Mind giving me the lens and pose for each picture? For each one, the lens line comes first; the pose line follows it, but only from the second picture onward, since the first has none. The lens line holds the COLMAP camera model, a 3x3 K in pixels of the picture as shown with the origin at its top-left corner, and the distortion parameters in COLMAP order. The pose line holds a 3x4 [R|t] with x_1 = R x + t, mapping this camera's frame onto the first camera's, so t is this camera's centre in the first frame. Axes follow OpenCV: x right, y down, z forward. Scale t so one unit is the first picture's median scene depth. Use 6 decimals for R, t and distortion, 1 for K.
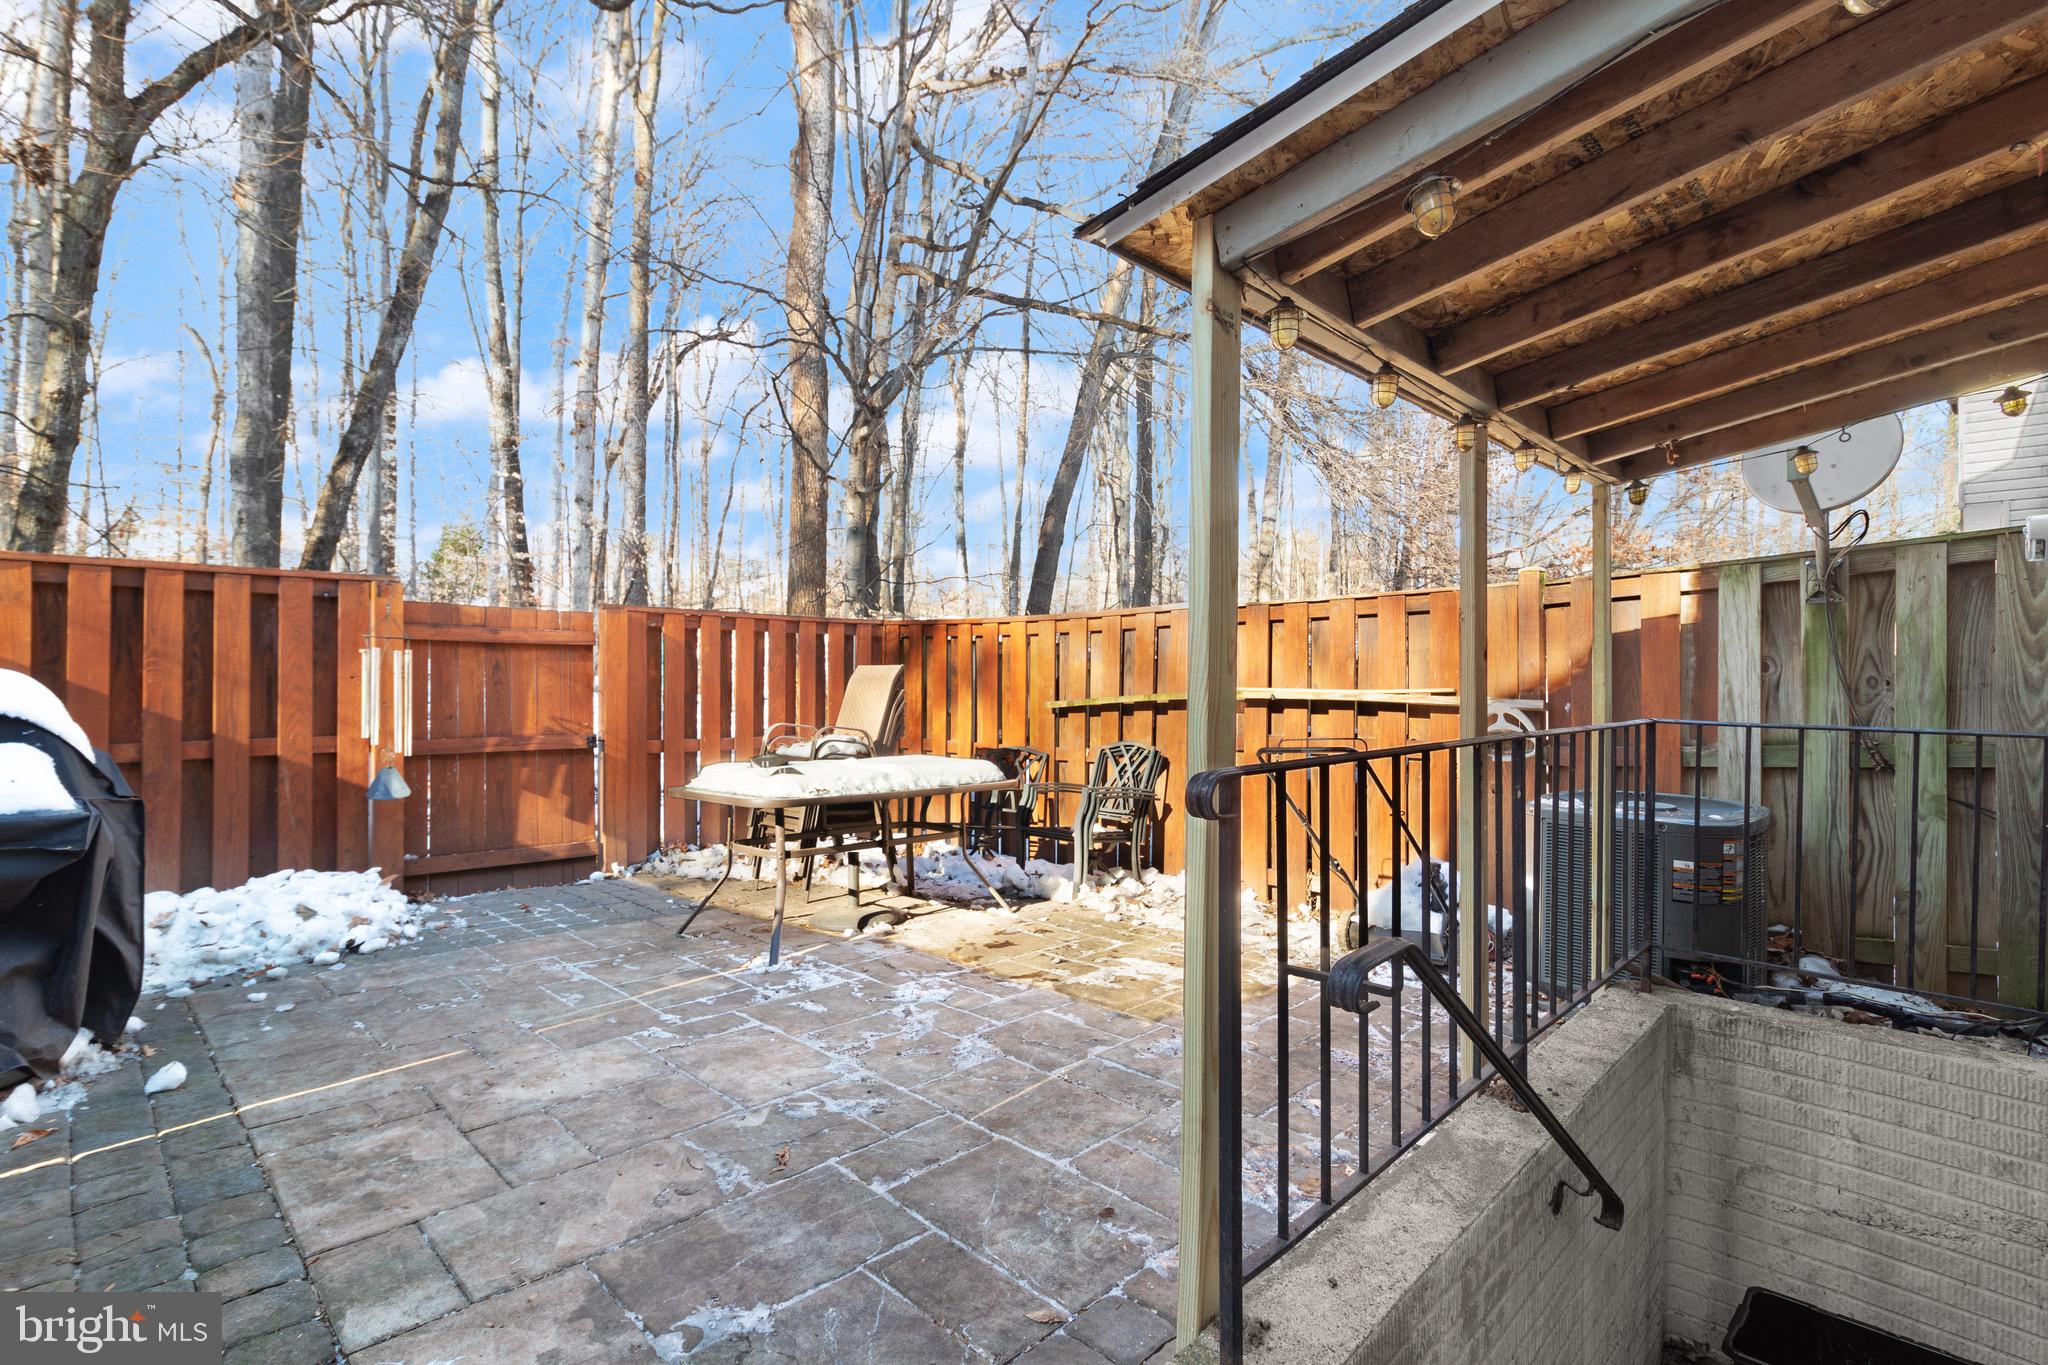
lens RADIAL K [[966.4, 0, 1021.1], [0, 966.4, 685.8], [0, 0, 1]] dist [-0.002531, 0.001625]
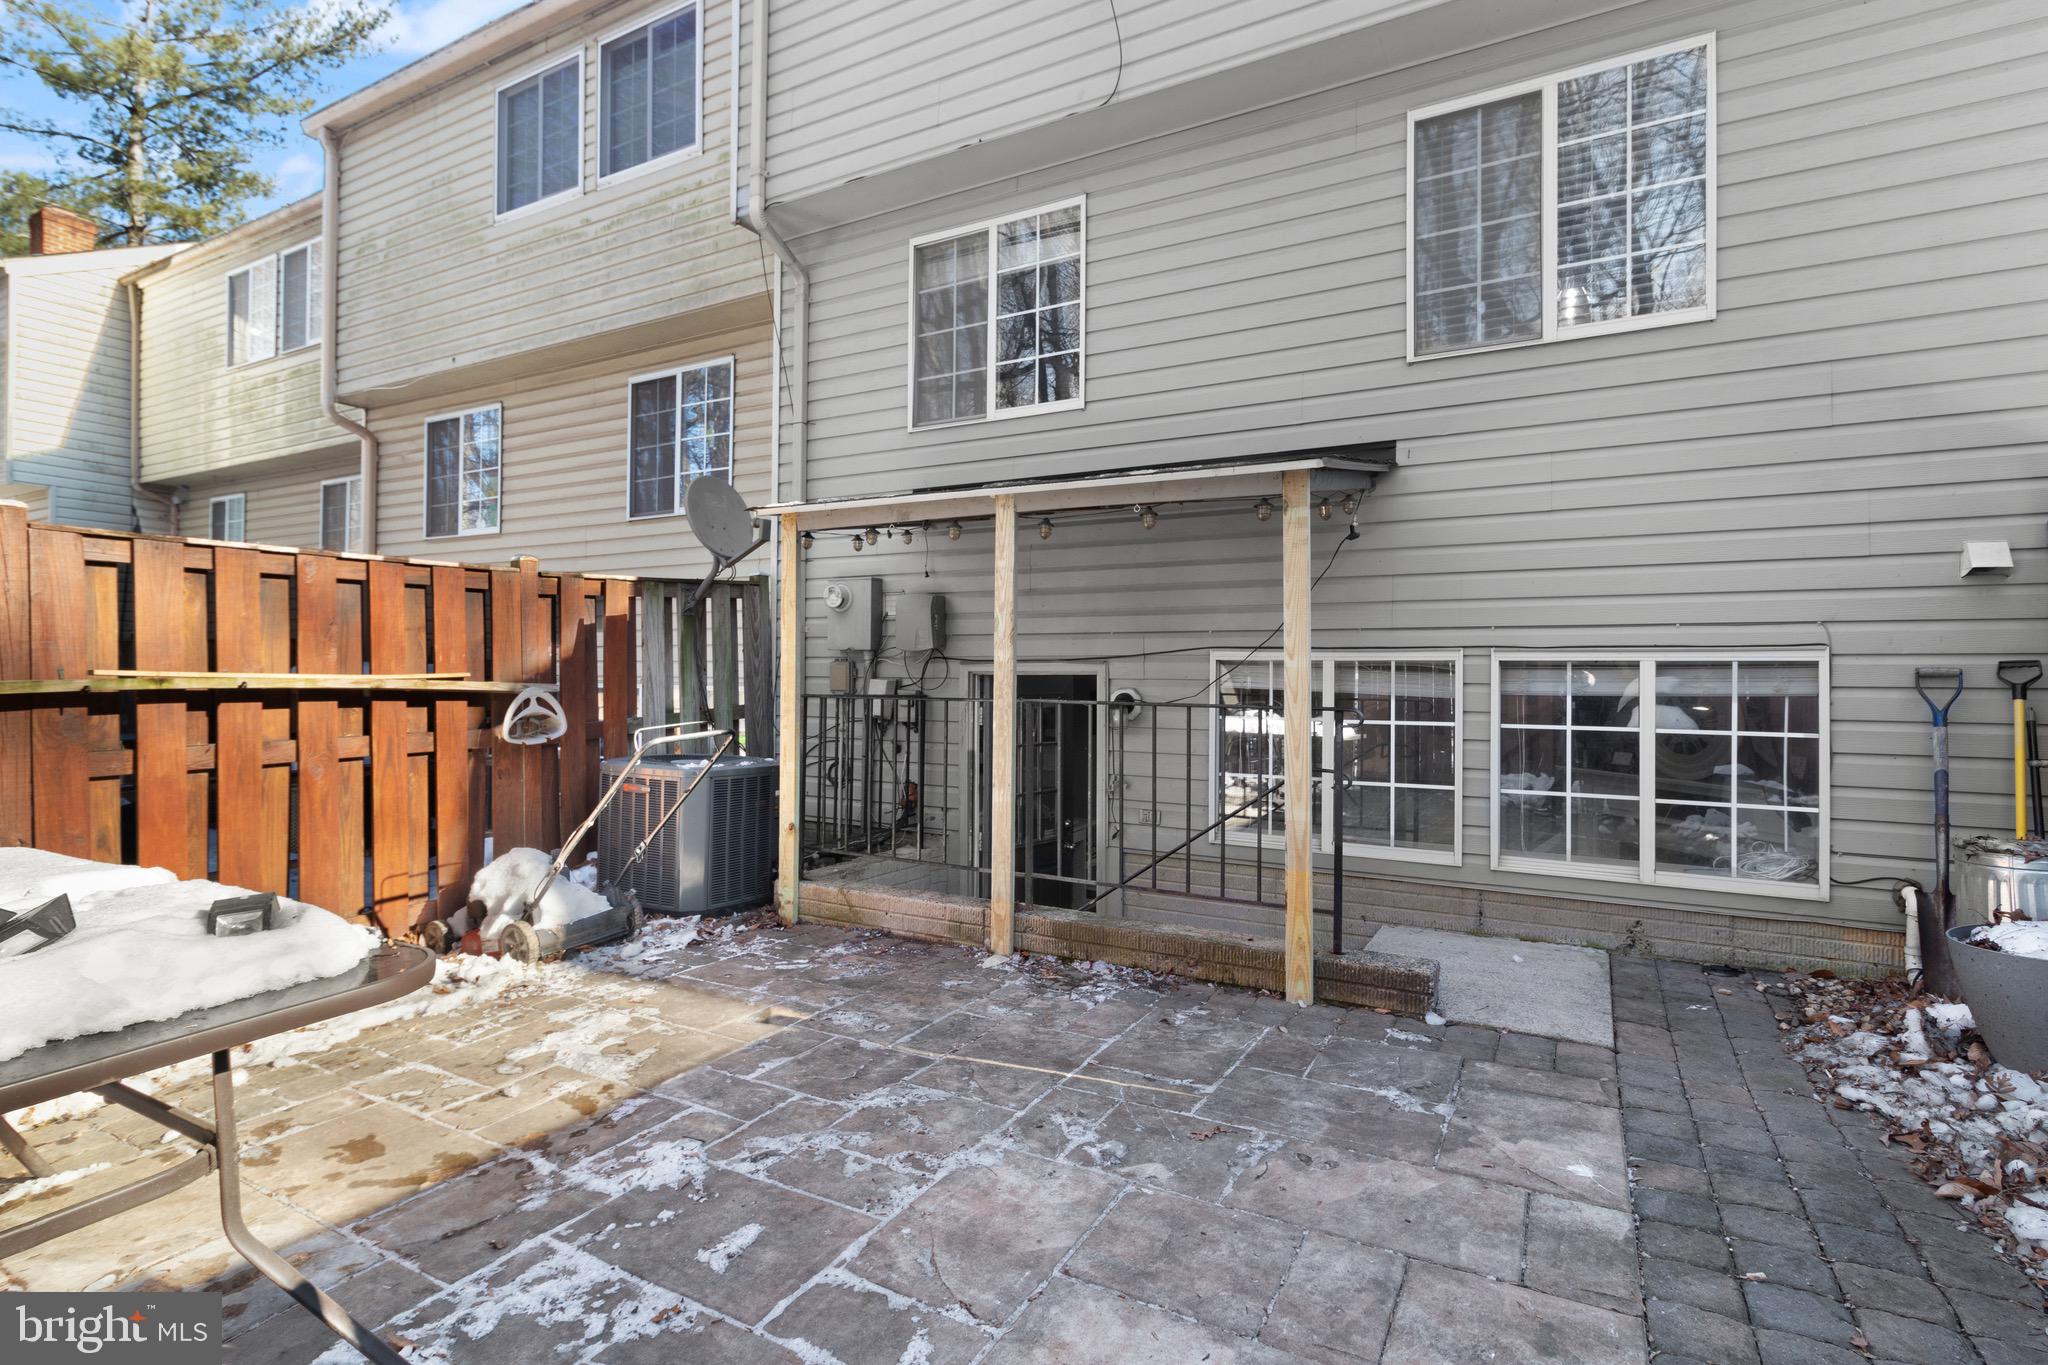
lens RADIAL K [[966.4, 0, 1021.3], [0, 966.4, 676.7], [0, 0, 1]] dist [-0.002531, 0.001625]
pose [[-0.261119, -0.004704, 0.965295, -0.847769], [-0.005821, 0.999978, 0.003298, 0.001178], [-0.965289, -0.004758, -0.261141, 1.046989]]
